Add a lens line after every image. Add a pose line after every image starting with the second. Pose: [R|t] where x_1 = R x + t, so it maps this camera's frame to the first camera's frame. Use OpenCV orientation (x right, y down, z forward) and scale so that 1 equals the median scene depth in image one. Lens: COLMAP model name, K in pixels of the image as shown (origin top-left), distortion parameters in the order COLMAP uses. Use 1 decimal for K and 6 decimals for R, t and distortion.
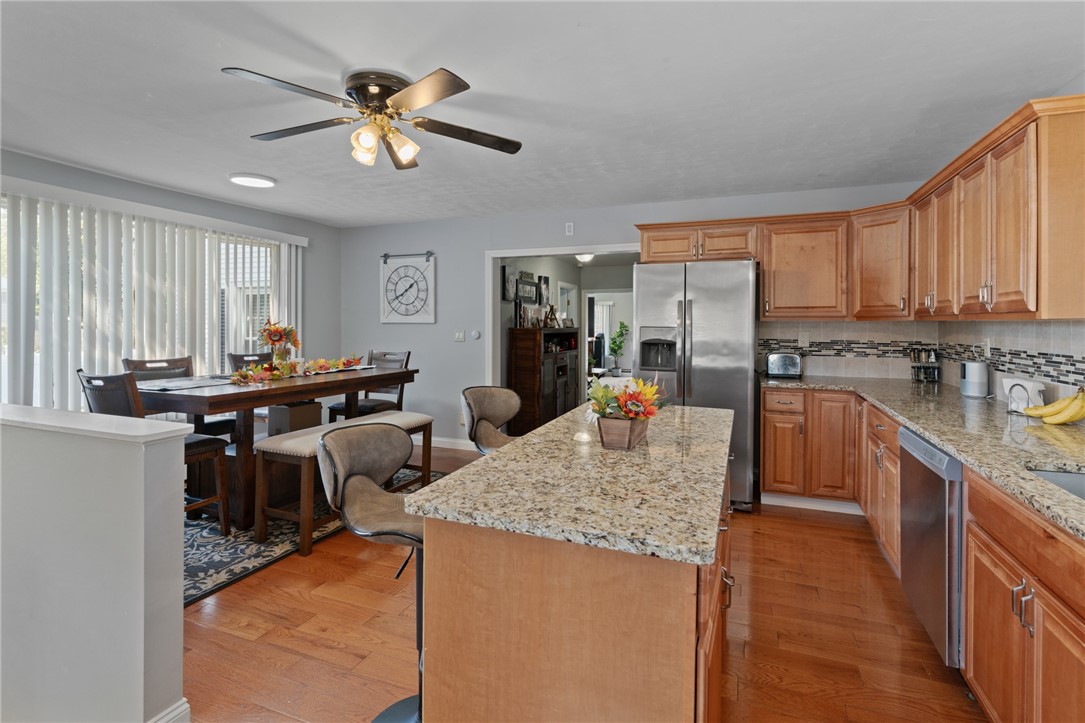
lens RADIAL K [[526.4, 0, 539.8], [0, 526.4, 326.8], [0, 0, 1]] dist [0.001773, 0.000151]
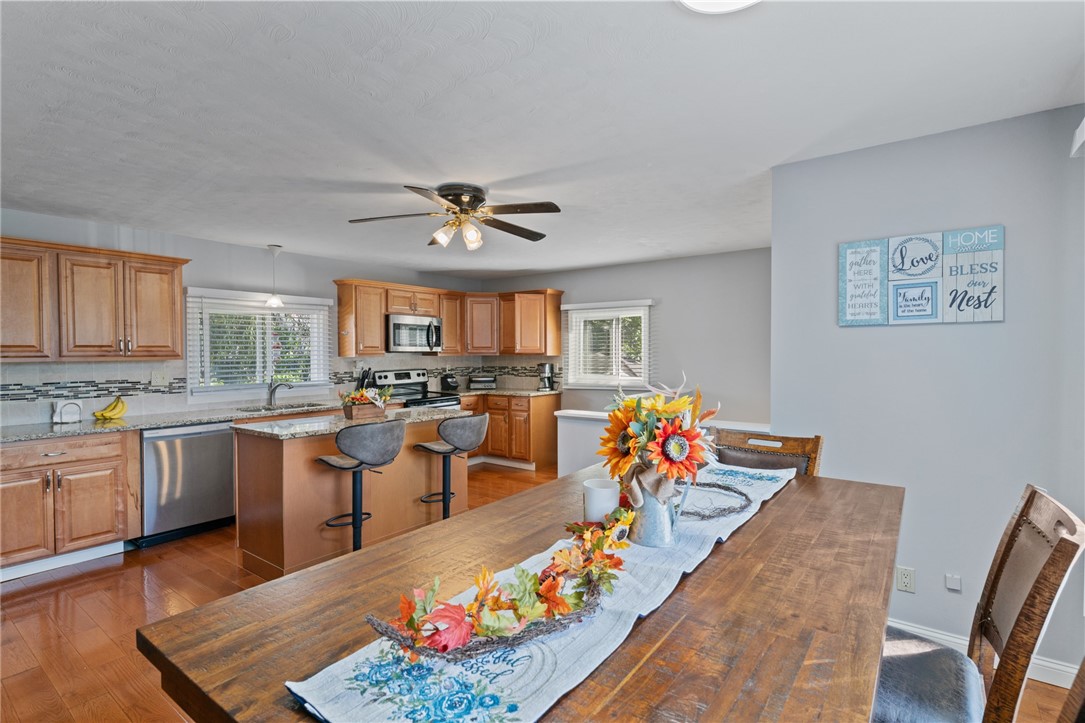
lens RADIAL K [[503.0, 0, 542.5], [0, 503.0, 361.5], [0, 0, 1]] dist [-0.001587, -0.000436]
pose [[-0.962152, -0.004647, 0.272473, -0.652730], [0.003579, 0.999553, 0.029684, -0.040032], [-0.272489, 0.029535, -0.961705, 1.667666]]
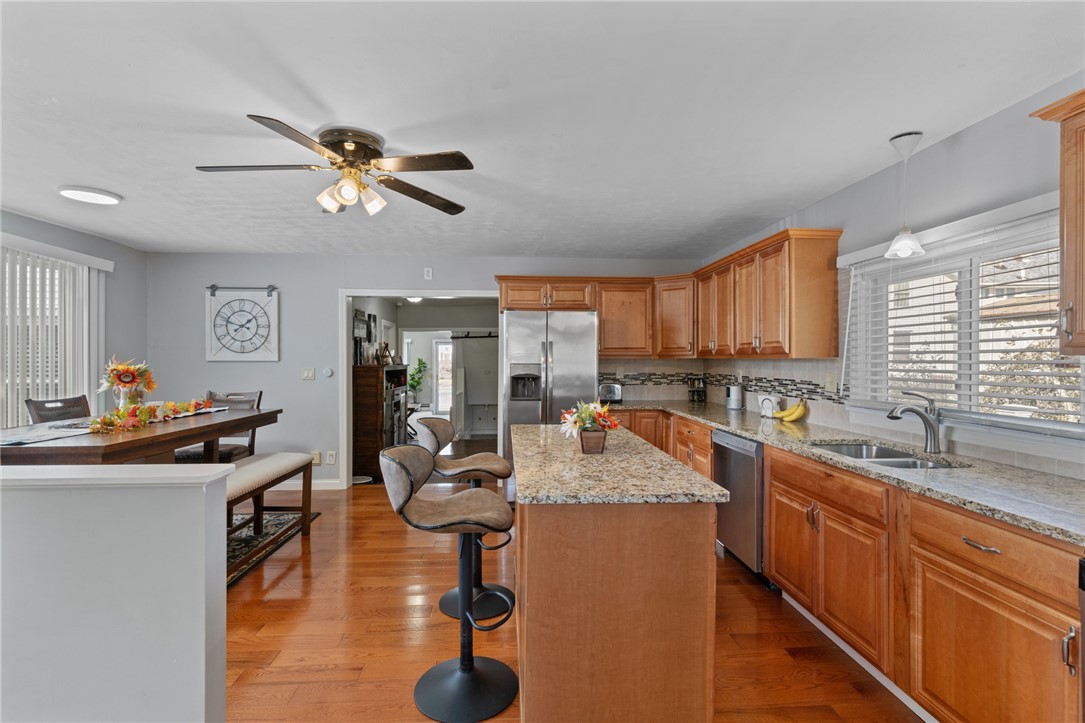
lens RADIAL K [[513.3, 0, 542.5], [0, 513.3, 361.5], [0, 0, 1]] dist [-0.000260, 0.000029]
pose [[0.900717, -0.004413, 0.434385, -0.310446], [0.005739, 0.999982, -0.001740, -0.003529], [-0.434369, 0.004060, 0.900726, -0.084143]]
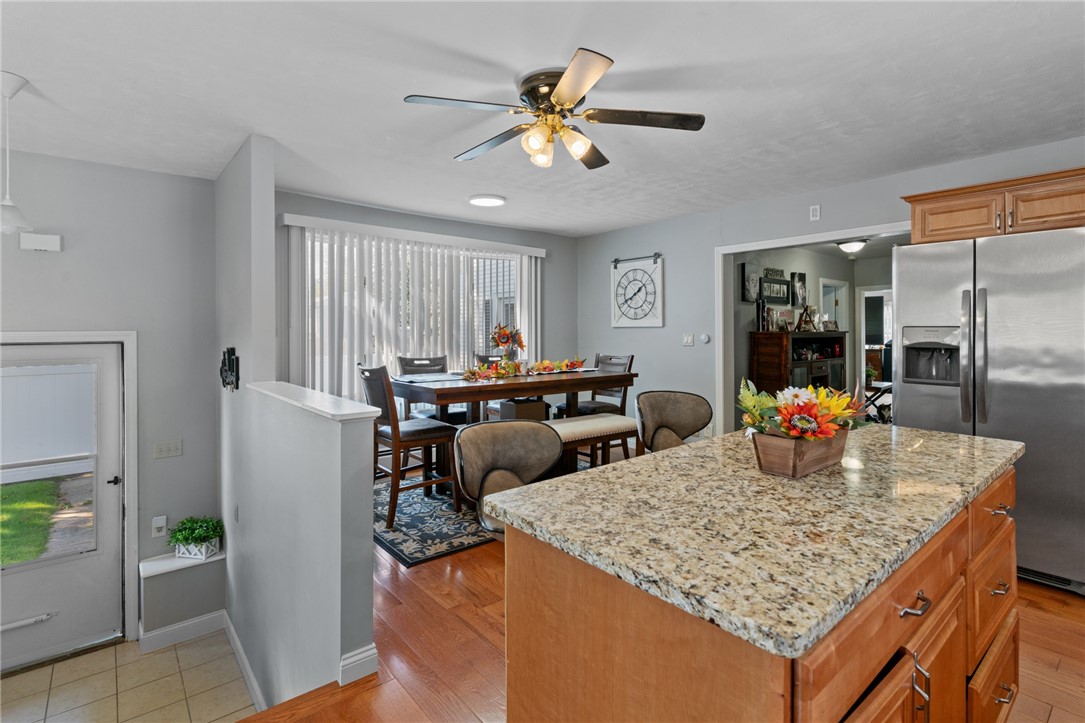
lens RADIAL K [[525.8, 0, 543.6], [0, 525.8, 330.4], [0, 0, 1]] dist [0.004041, 0.000784]
pose [[0.880424, -0.006787, -0.474140, 0.118142], [0.003025, 0.999958, -0.008697, 0.013391], [0.474178, 0.006223, 0.880407, 0.084173]]
